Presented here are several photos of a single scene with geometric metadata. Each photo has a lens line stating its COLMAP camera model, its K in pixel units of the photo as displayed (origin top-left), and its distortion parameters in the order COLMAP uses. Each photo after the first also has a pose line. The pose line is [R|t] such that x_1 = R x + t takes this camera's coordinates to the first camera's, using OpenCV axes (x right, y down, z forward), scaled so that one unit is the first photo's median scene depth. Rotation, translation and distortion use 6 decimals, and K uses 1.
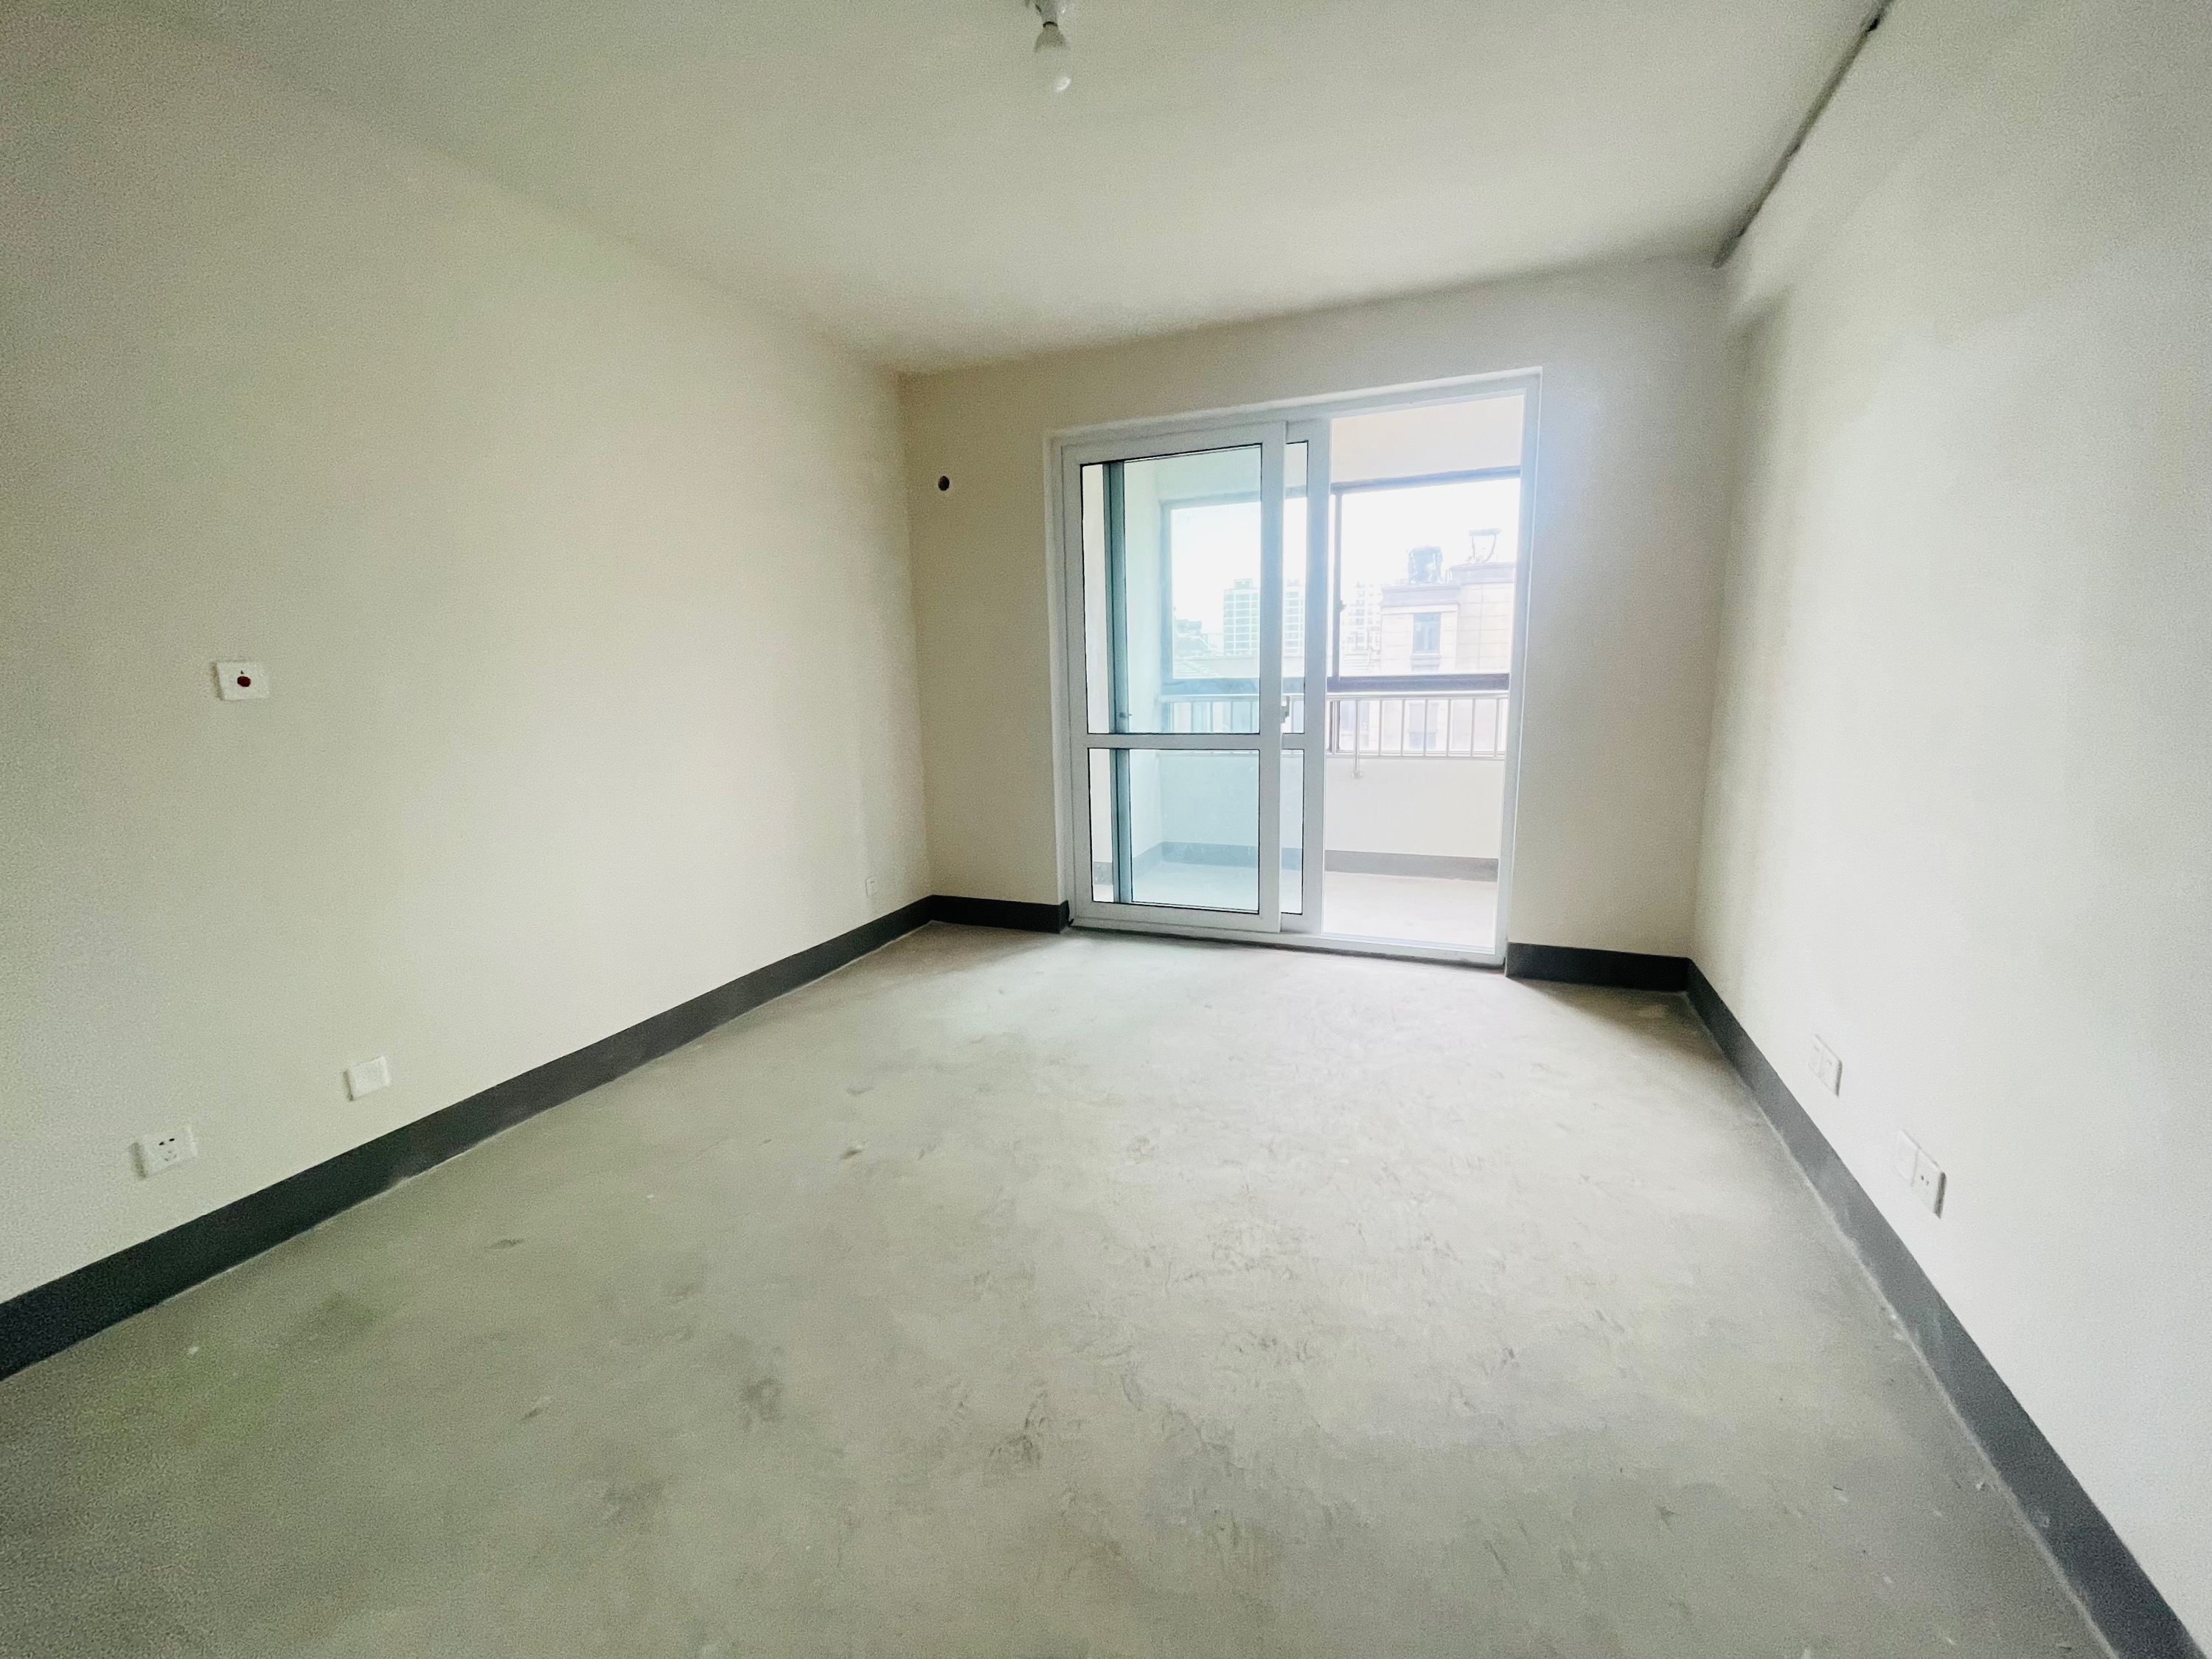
lens RADIAL K [[892.9, 0, 1106.7], [0, 892.9, 821.1], [0, 0, 1]] dist [0.003203, 0.000245]
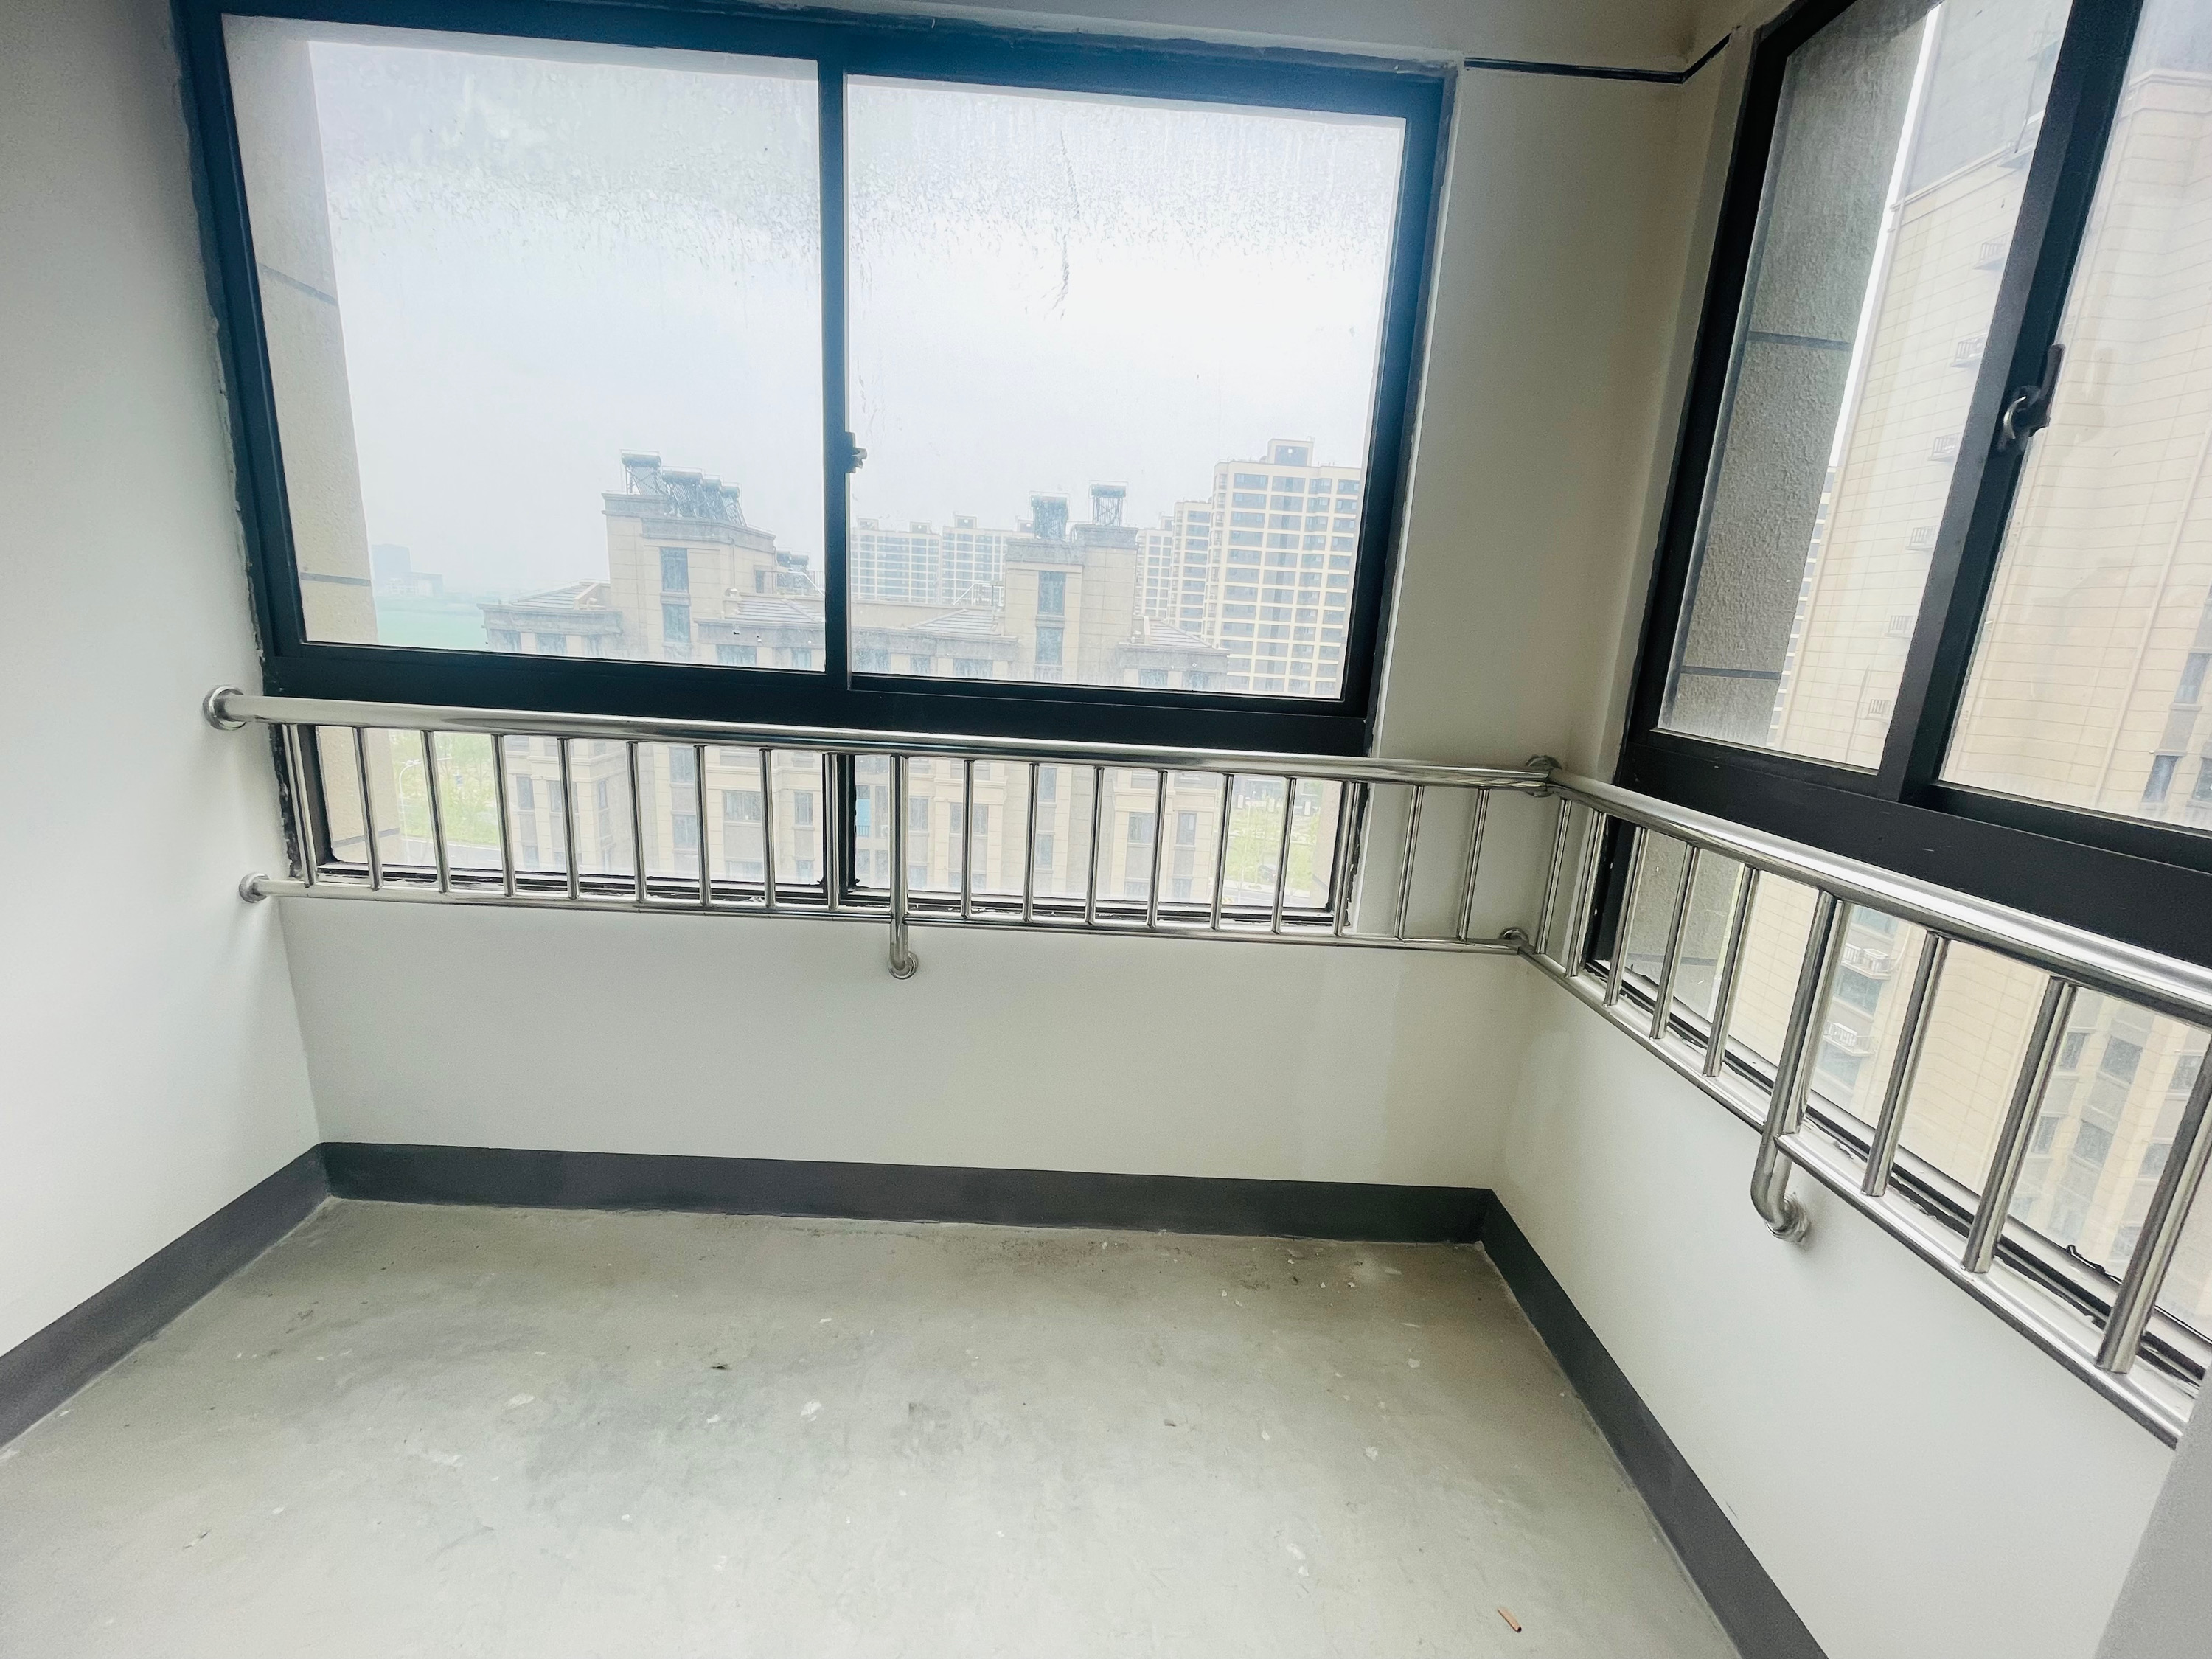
lens RADIAL K [[892.9, 0, 1095.9], [0, 892.9, 826.9], [0, 0, 1]] dist [0.003203, 0.000245]
pose [[0.921358, -0.008102, 0.388631, 0.216281], [-0.015406, 0.998236, 0.057334, -0.126552], [-0.388410, -0.058812, 0.919608, 0.657896]]
